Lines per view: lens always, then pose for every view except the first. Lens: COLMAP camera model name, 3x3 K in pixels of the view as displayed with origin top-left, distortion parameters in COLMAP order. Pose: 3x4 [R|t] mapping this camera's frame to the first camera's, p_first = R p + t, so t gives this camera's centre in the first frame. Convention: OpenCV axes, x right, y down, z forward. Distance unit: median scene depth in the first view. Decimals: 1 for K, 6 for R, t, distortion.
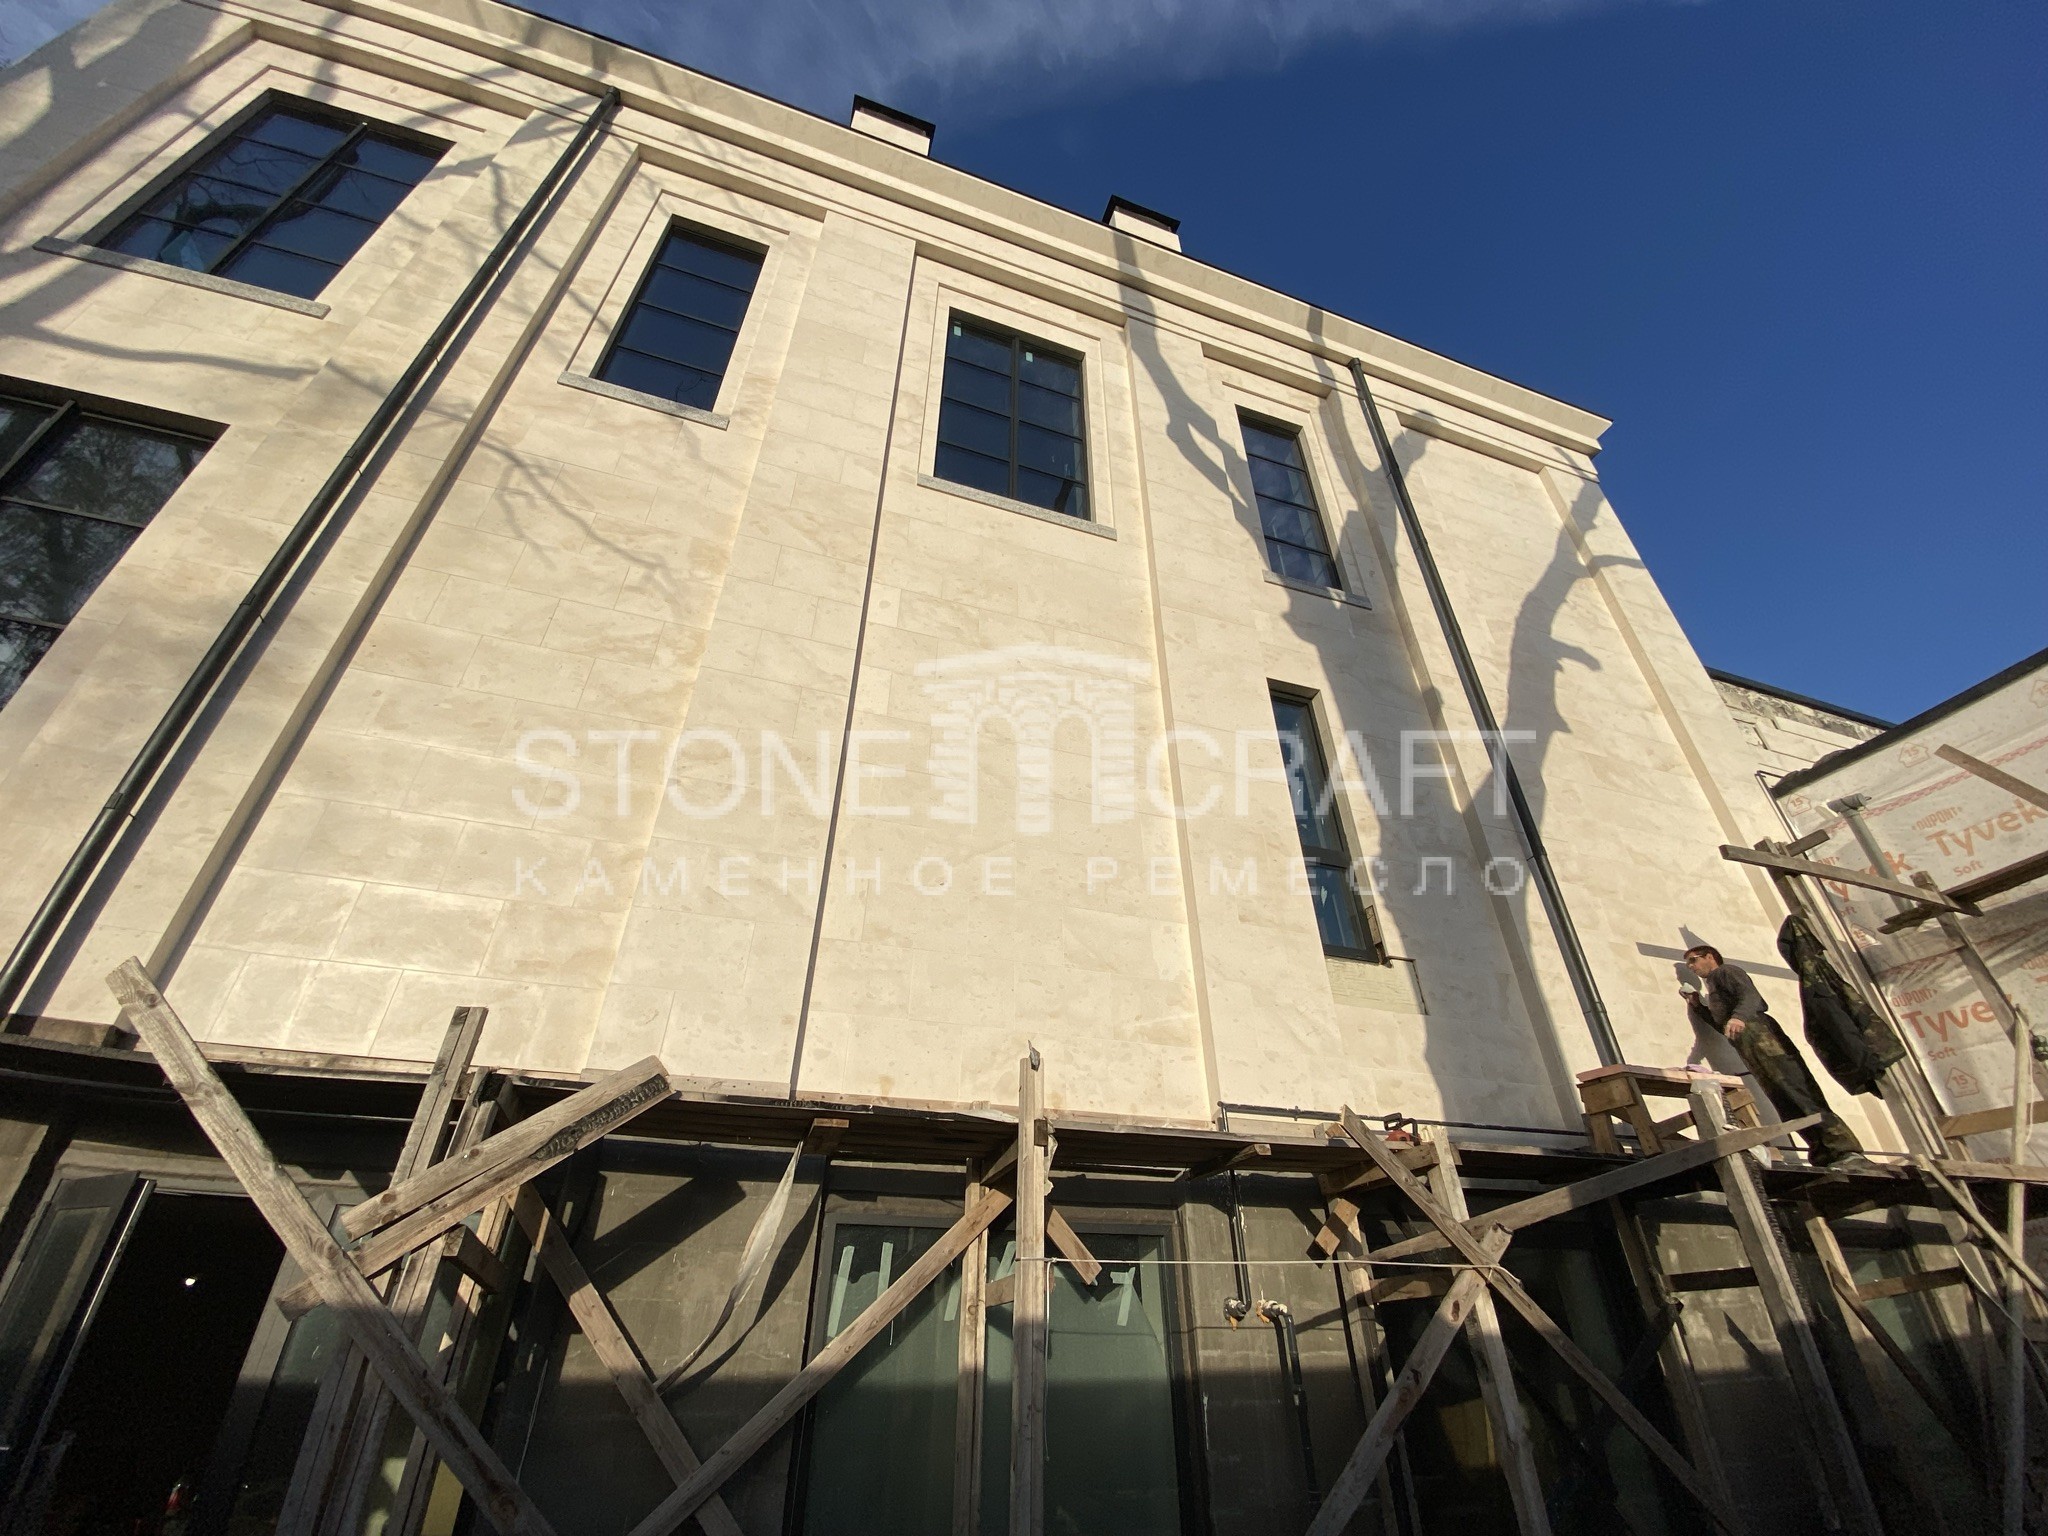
lens RADIAL K [[811.5, 0, 1003.6], [0, 811.5, 774.4], [0, 0, 1]] dist [0.001201, 0.000050]
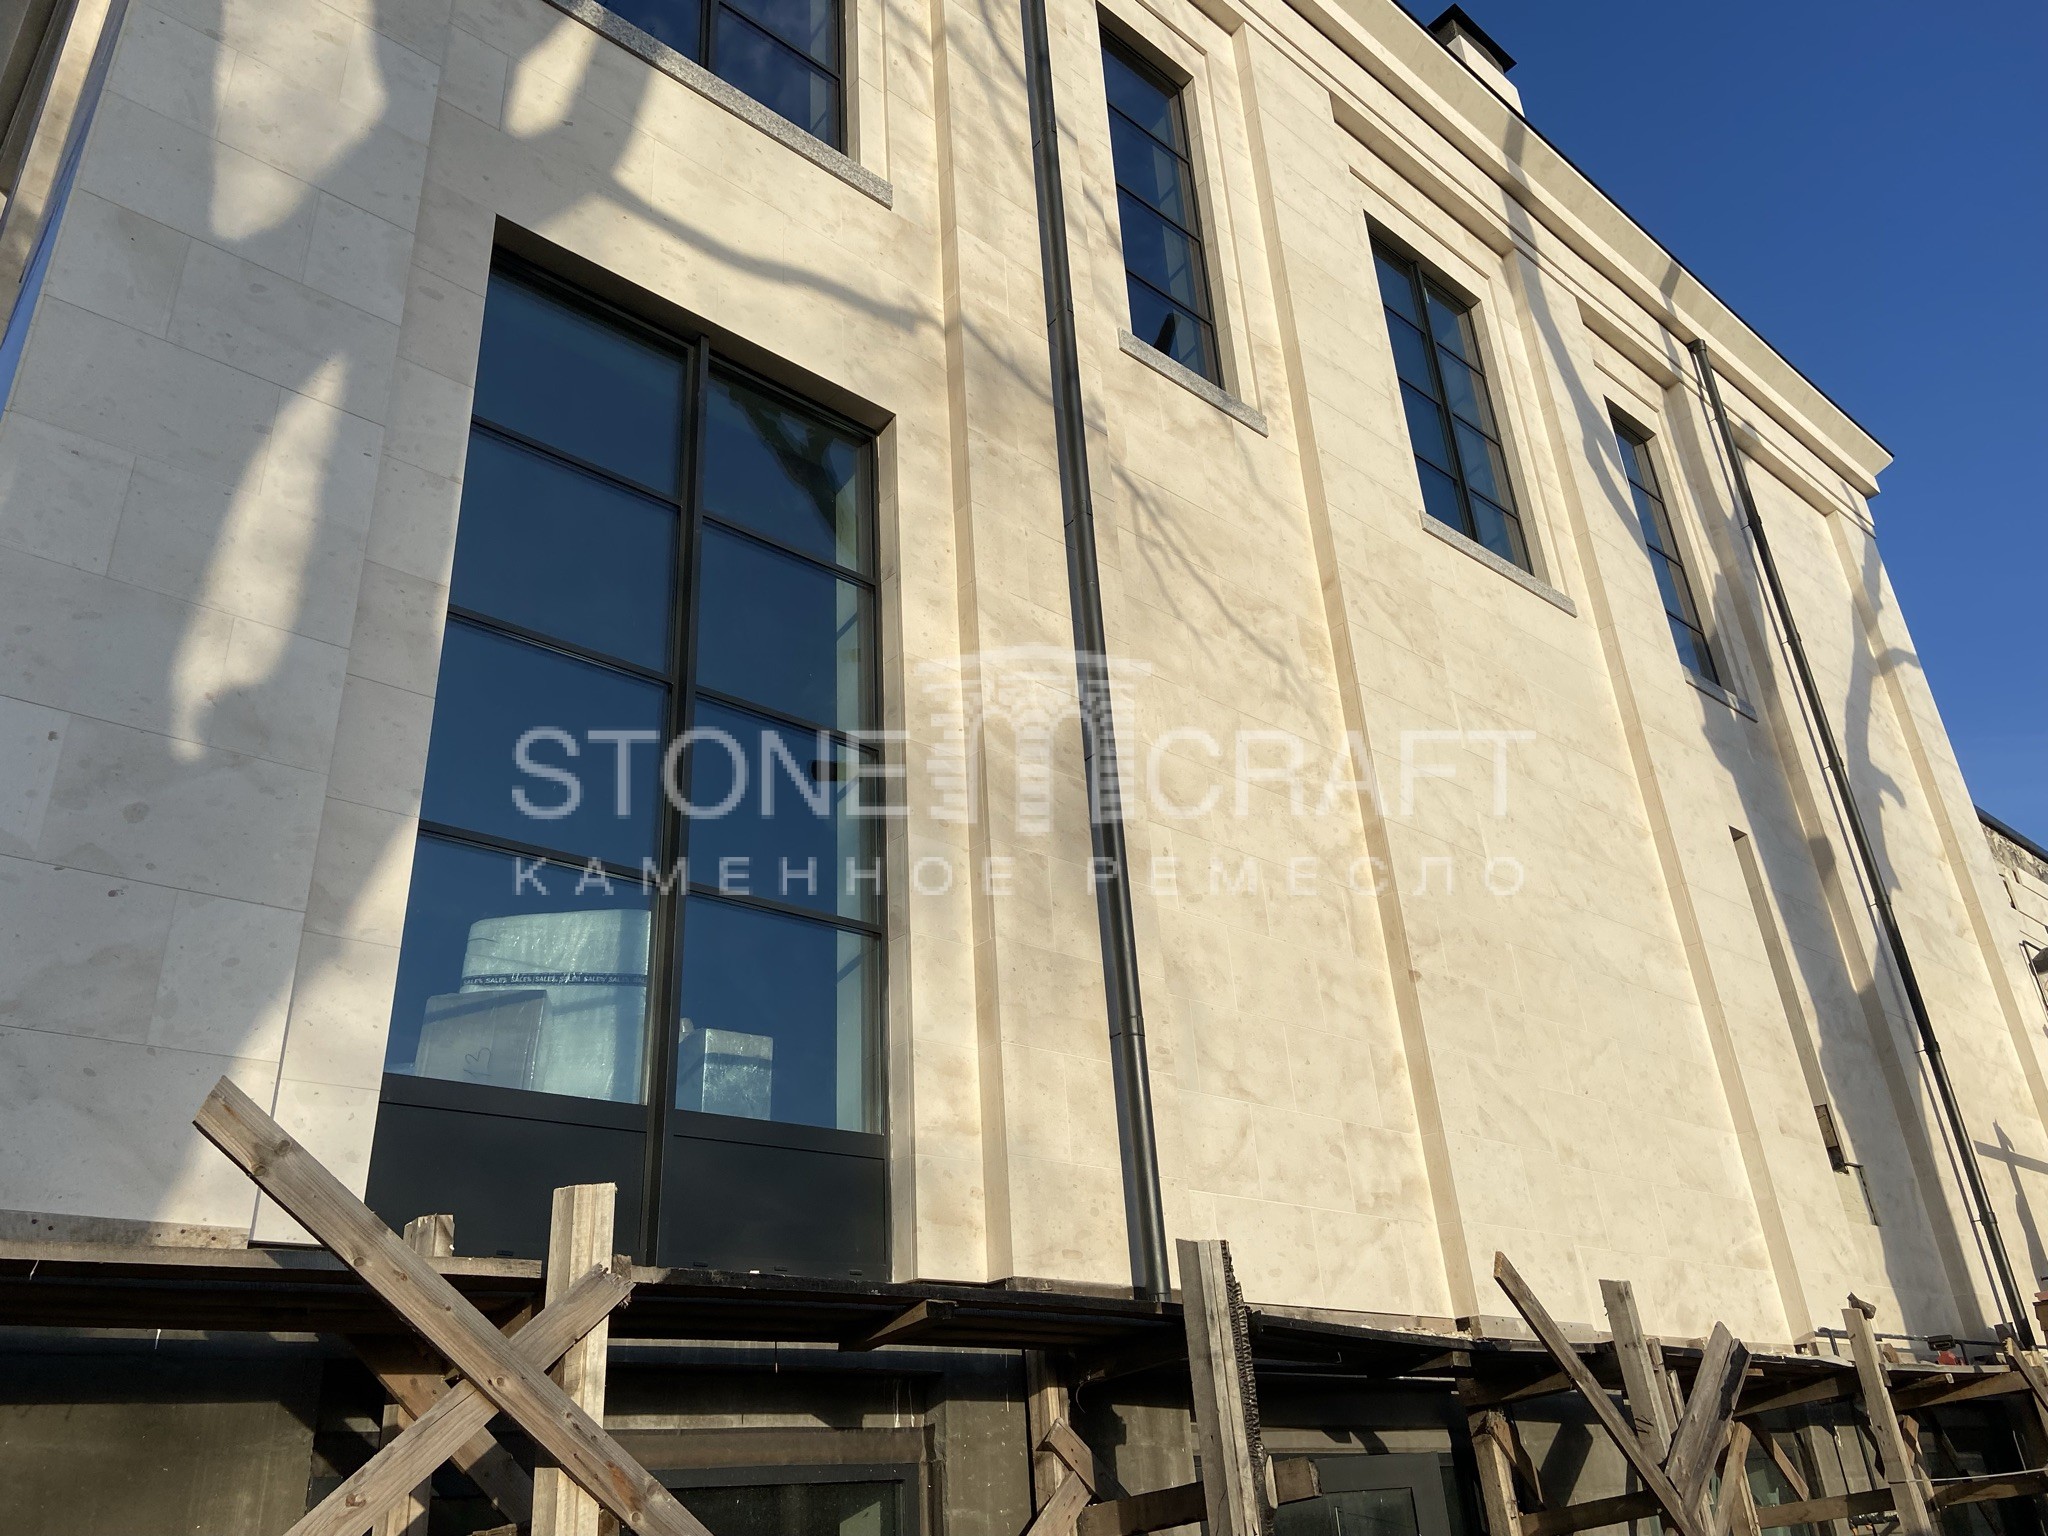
lens RADIAL K [[1575.9, 0, 1033.8], [0, 1575.9, 681.9], [0, 0, 1]] dist [0.115460, -0.133376]
pose [[0.907742, 0.139623, 0.395613, -1.939685], [-0.164601, 0.985912, 0.029723, -0.370754], [-0.385890, -0.092099, 0.917936, -0.511611]]
